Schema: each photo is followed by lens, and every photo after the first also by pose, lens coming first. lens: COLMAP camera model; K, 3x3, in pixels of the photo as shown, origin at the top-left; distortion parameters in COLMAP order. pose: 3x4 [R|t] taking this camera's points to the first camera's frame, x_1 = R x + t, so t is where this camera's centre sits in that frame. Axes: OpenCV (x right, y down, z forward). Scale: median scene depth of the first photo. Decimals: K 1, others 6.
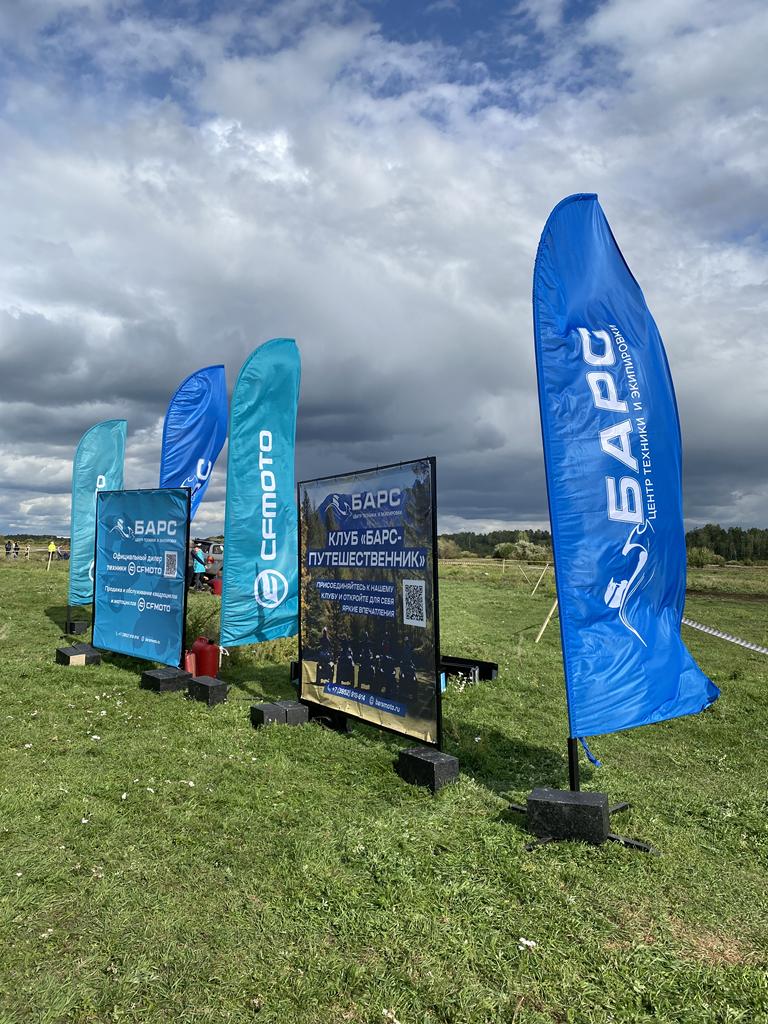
lens RADIAL K [[787.1, 0, 384.5], [0, 787.1, 466.3], [0, 0, 1]] dist [0.044202, -0.035422]
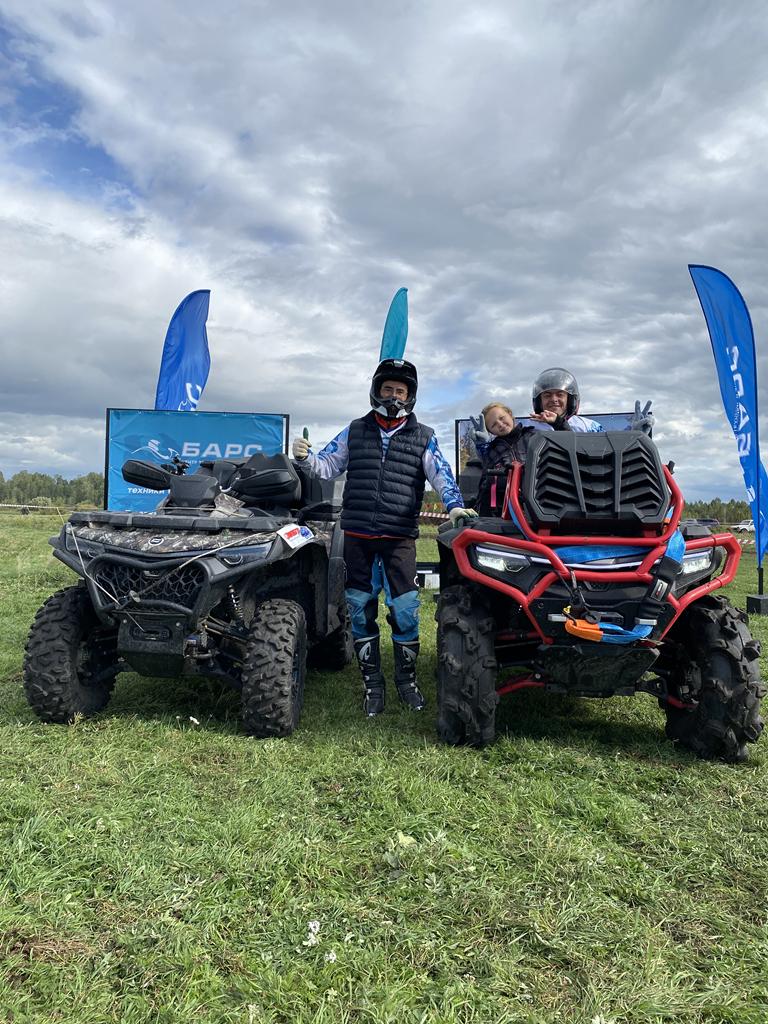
lens RADIAL K [[787.1, 0, 387.5], [0, 787.1, 494.7], [0, 0, 1]] dist [0.044202, -0.035422]
pose [[0.726253, 0.009720, 0.687359, -1.170258], [-0.078303, 0.994562, 0.068669, 0.067763], [-0.682953, -0.103693, 0.723065, 0.170148]]
